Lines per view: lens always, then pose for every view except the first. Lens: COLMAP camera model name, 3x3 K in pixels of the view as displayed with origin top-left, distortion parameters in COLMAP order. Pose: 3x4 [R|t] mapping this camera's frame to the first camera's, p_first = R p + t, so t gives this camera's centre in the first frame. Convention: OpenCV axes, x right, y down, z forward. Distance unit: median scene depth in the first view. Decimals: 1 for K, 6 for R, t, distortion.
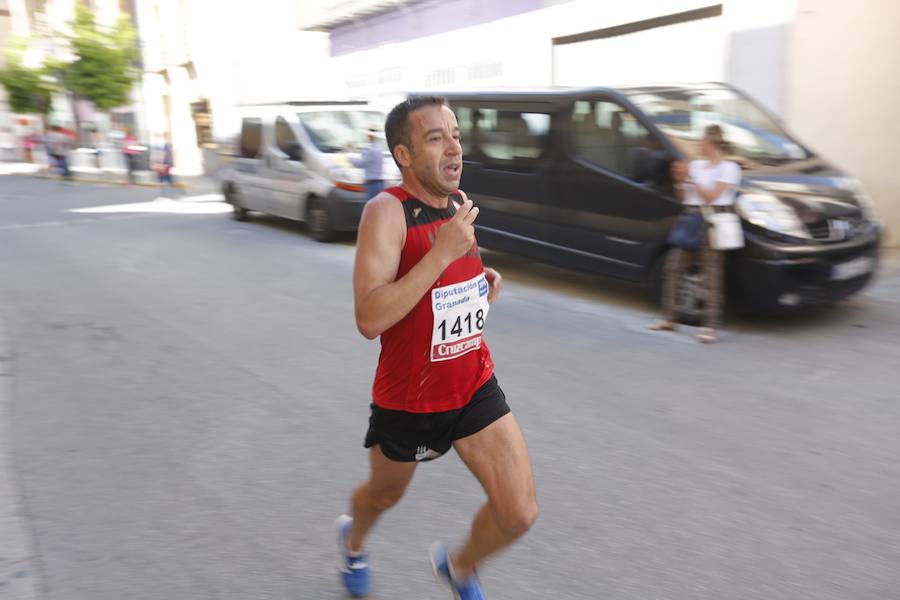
lens RADIAL K [[778.3, 0, 450.0], [0, 778.3, 300.0], [0, 0, 1]] dist [0.001639, 0.102871]
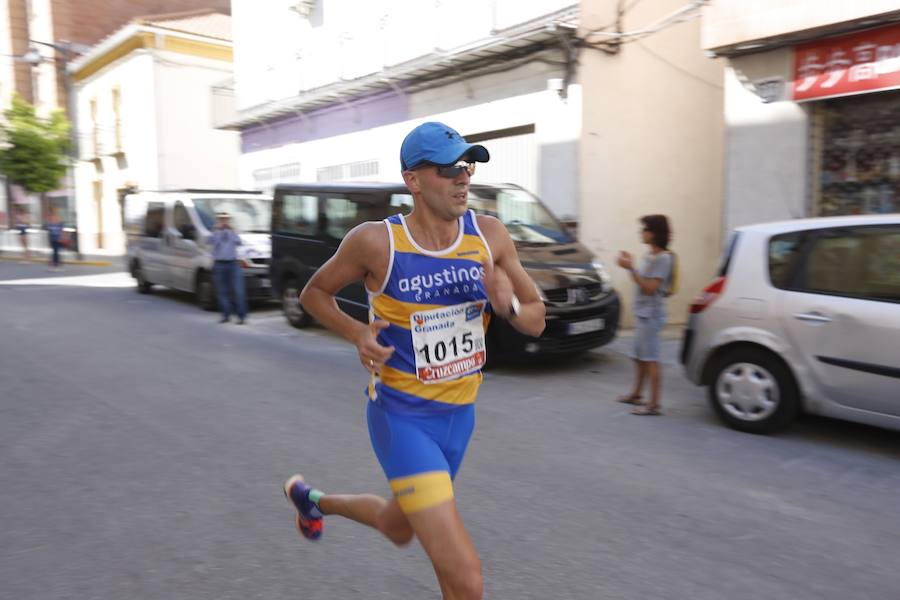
lens RADIAL K [[778.3, 0, 450.0], [0, 778.3, 300.0], [0, 0, 1]] dist [0.001639, 0.102871]
pose [[0.997822, 0.023449, 0.061651, 0.115002], [-0.015823, 0.992480, -0.121380, 0.041445], [-0.064034, 0.120141, 0.990690, -0.144857]]
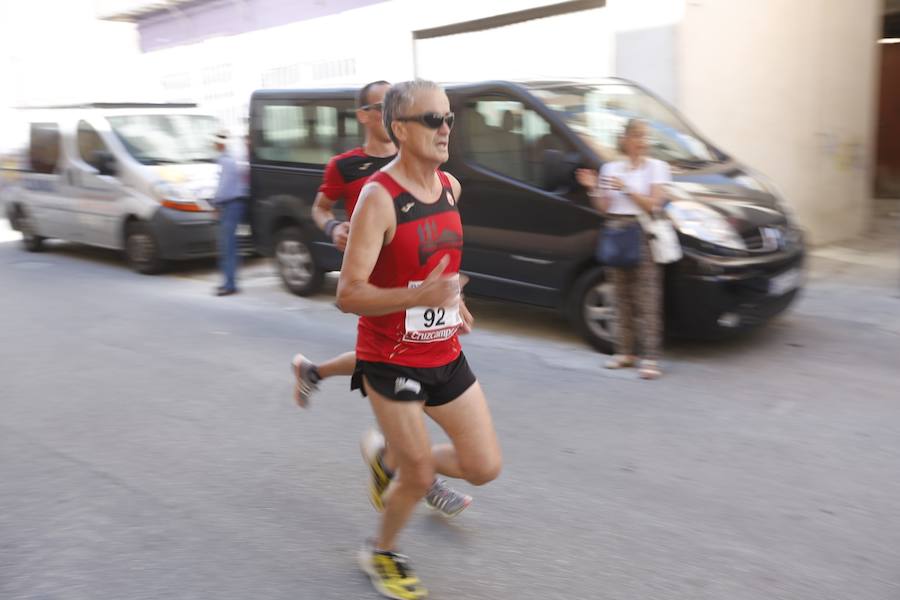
lens RADIAL K [[847.6, 0, 449.7], [0, 847.6, 301.4], [0, 0, 1]] dist [0.007344, 0.128061]
pose [[0.979567, -0.047962, 0.195316, -0.029327], [0.053535, 0.998293, -0.023355, -0.008422], [-0.193862, 0.033334, 0.980462, 0.067351]]
